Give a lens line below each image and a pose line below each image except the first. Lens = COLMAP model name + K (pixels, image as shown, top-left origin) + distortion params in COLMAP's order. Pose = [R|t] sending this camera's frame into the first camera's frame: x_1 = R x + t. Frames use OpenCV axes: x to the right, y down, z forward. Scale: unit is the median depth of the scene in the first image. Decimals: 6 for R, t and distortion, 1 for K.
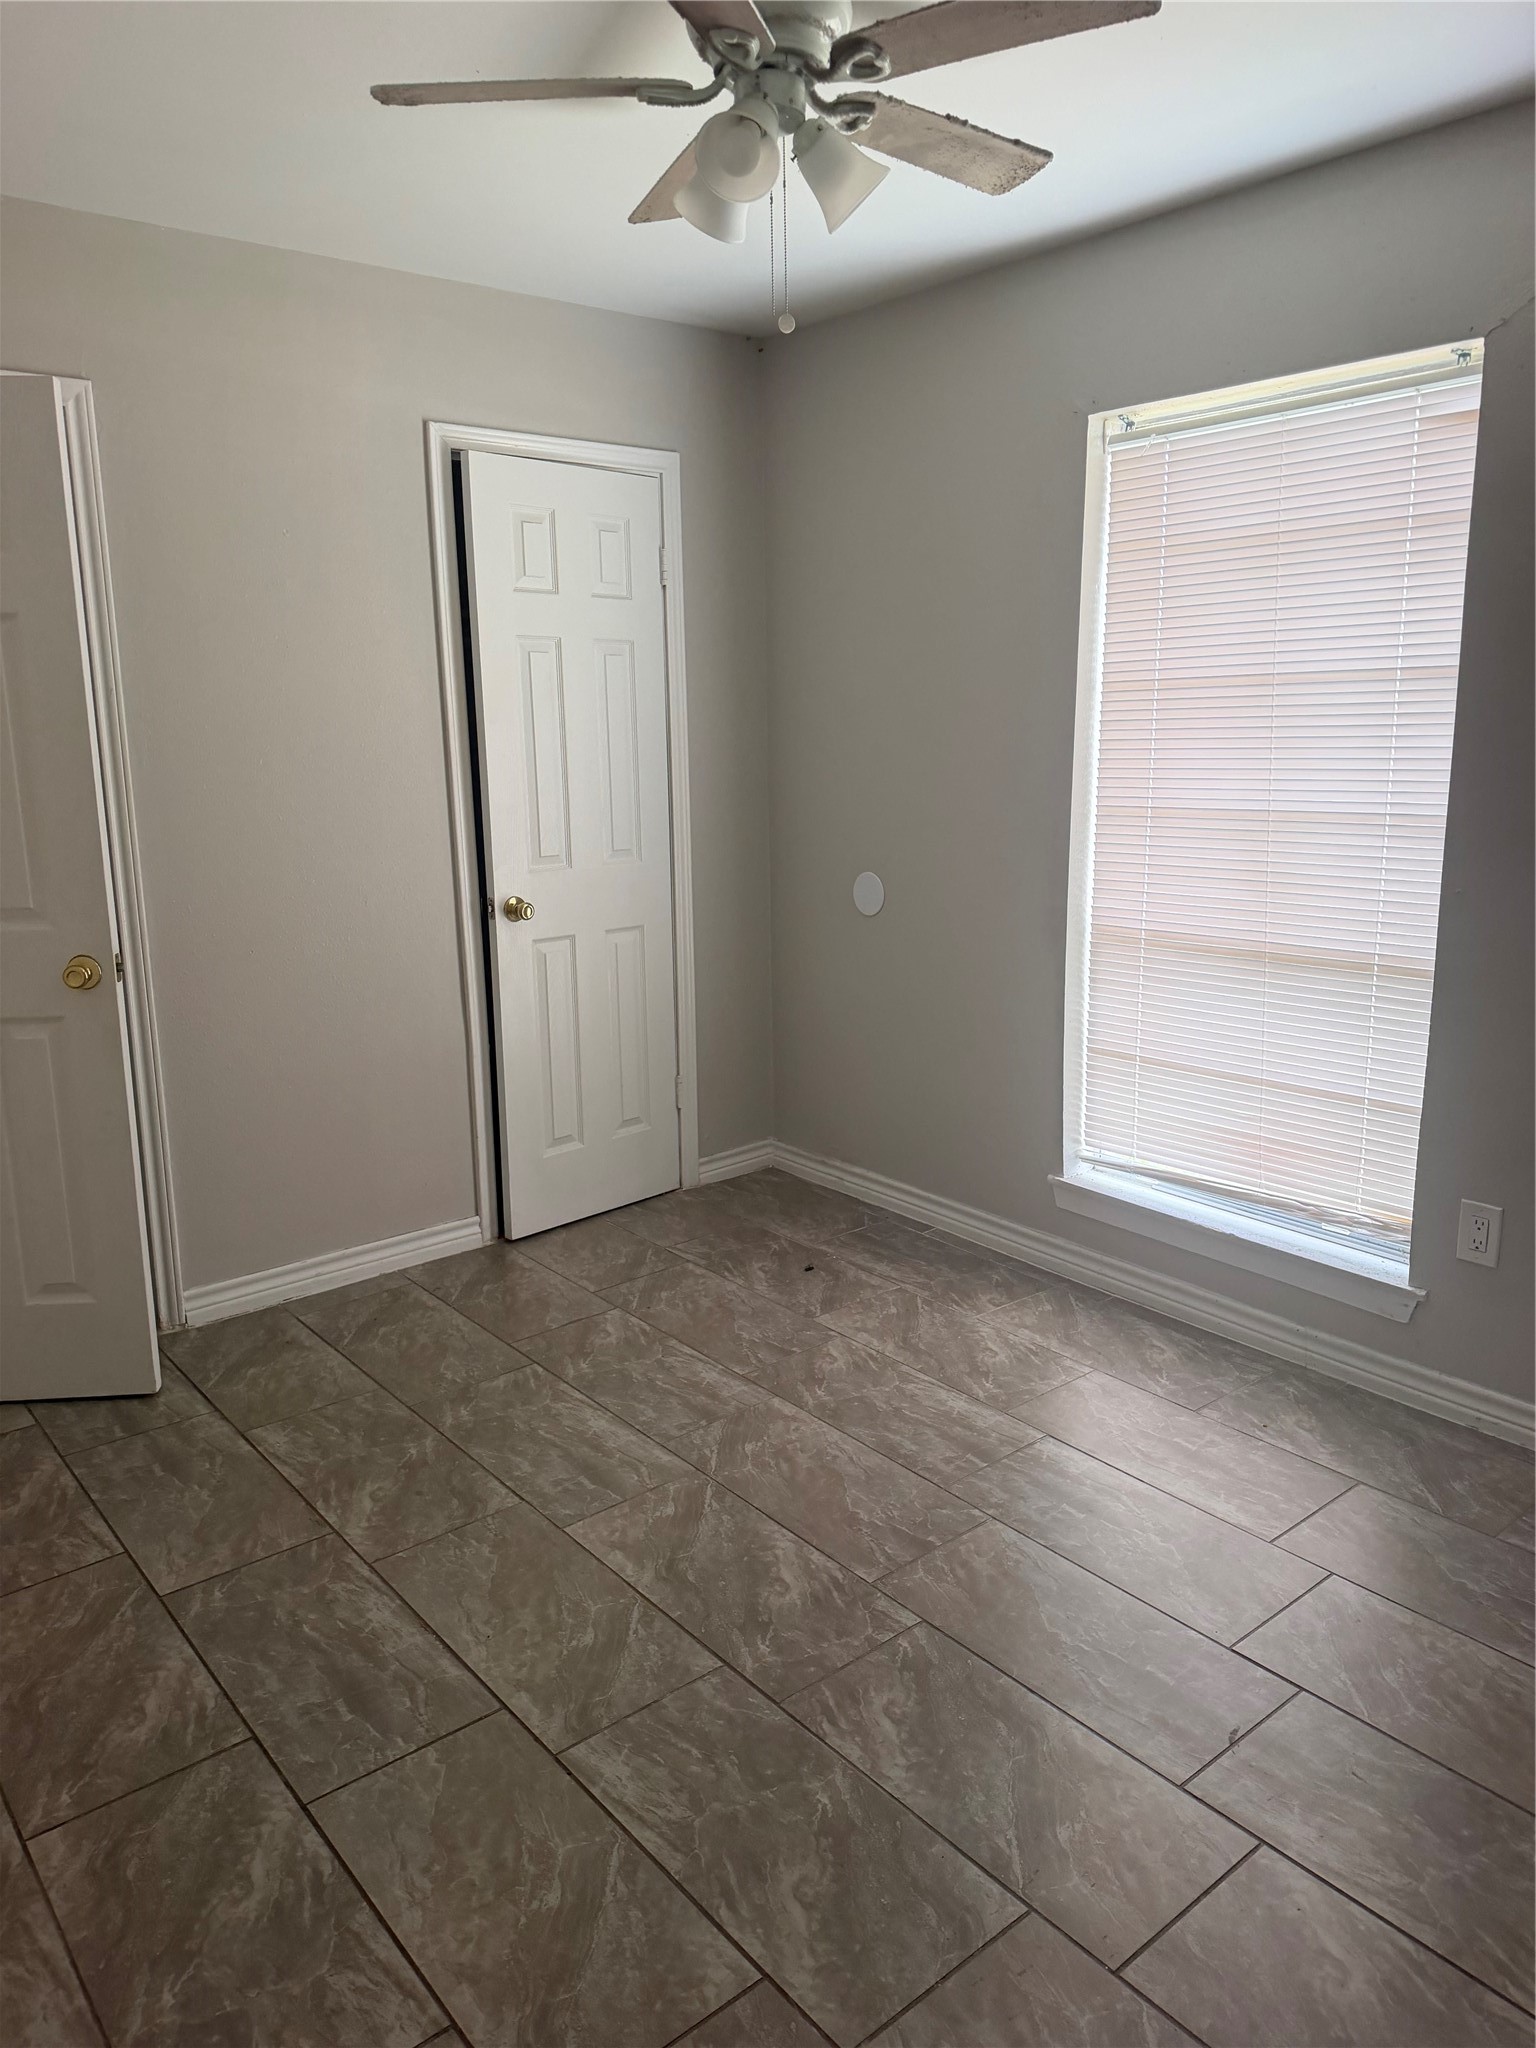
lens RADIAL K [[1439.9, 0, 766.8], [0, 1439.9, 1028.6], [0, 0, 1]] dist [0.046086, -0.039893]
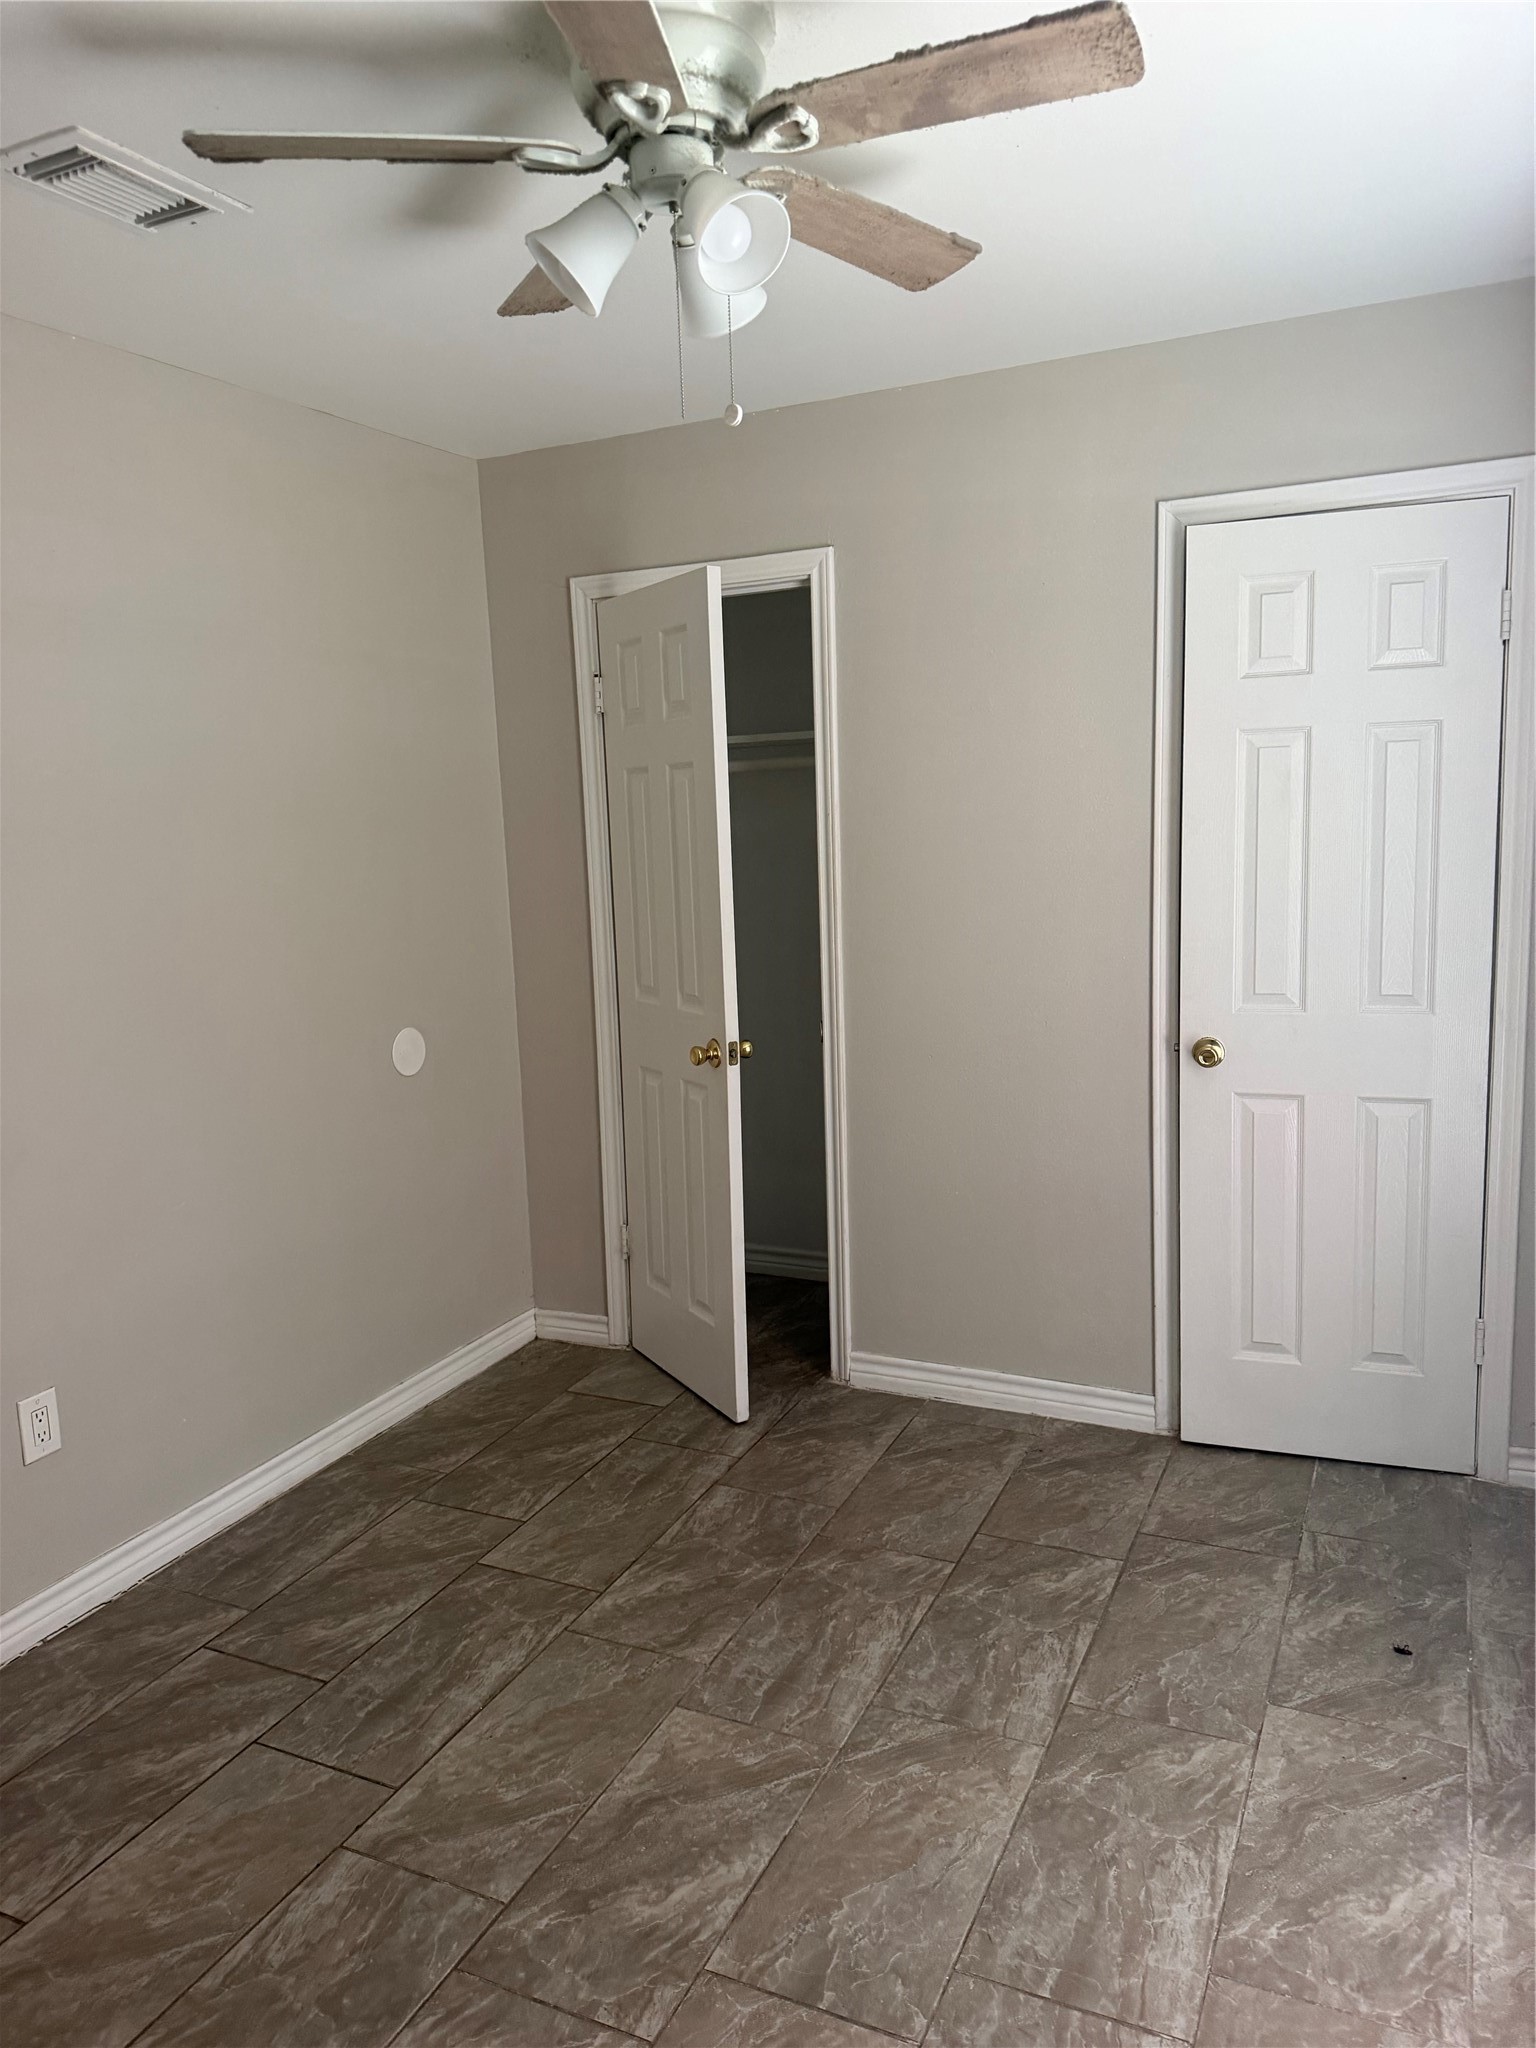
lens RADIAL K [[1439.9, 0, 682.2], [0, 1439.9, 1005.6], [0, 0, 1]] dist [0.046086, -0.039893]
pose [[0.429333, 0.136712, -0.892739, 0.546476], [-0.163245, 0.983942, 0.072172, -0.151299], [0.888270, 0.114749, 0.444756, 0.436962]]
